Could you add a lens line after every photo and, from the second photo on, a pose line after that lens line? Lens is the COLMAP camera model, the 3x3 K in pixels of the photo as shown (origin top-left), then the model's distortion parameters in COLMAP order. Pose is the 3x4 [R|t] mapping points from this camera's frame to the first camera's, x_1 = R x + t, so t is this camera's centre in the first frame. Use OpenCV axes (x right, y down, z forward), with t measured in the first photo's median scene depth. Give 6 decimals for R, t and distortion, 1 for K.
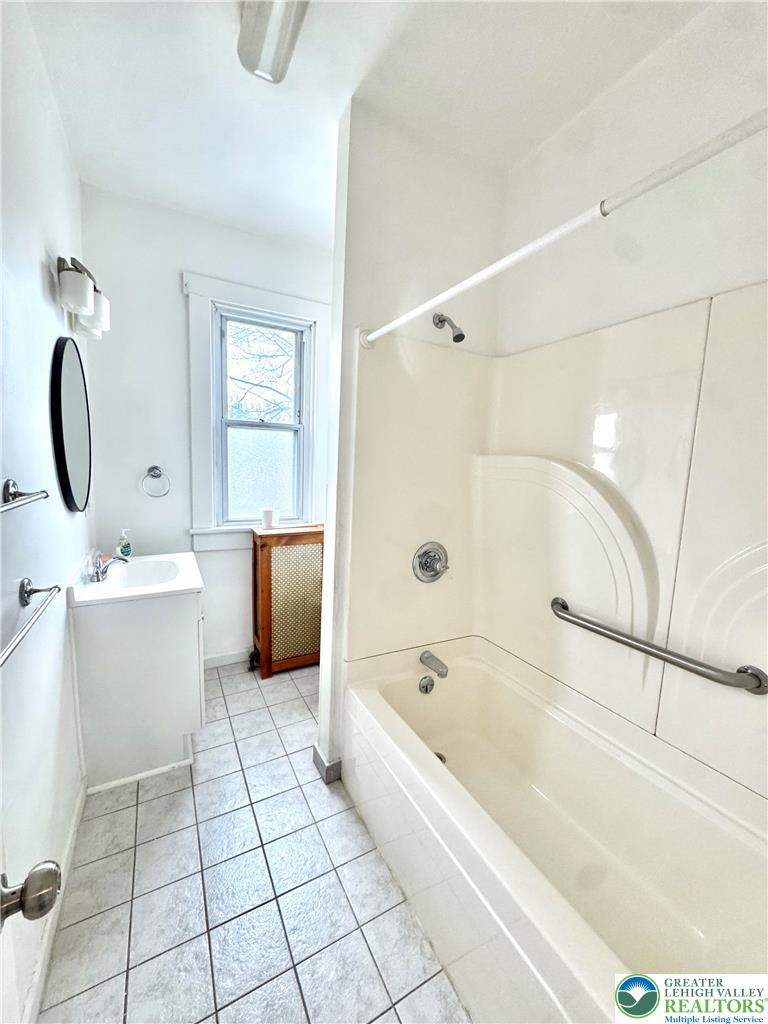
lens RADIAL K [[405.0, 0, 386.1], [0, 405.0, 514.6], [0, 0, 1]] dist [-0.002556, 0.000531]
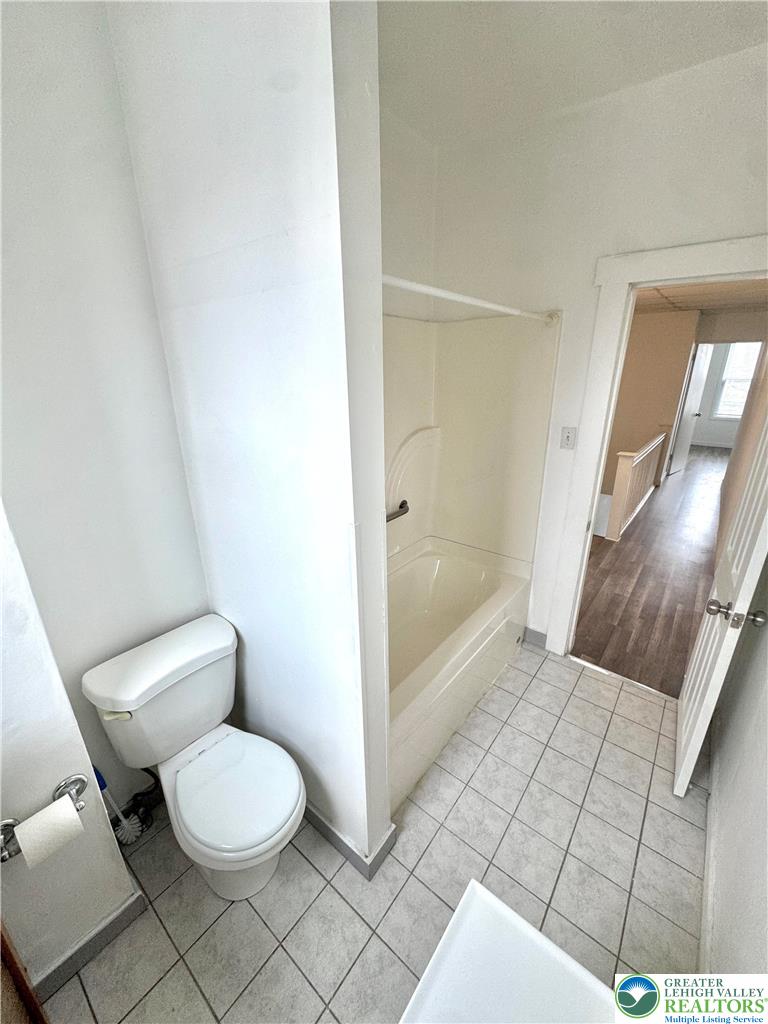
lens RADIAL K [[405.0, 0, 385.3], [0, 405.0, 510.4], [0, 0, 1]] dist [-0.002556, 0.000531]
pose [[-0.383478, -0.319844, 0.866397, -0.822417], [0.123563, 0.911914, 0.391338, -0.376653], [-0.915247, 0.257125, -0.310178, 1.393795]]
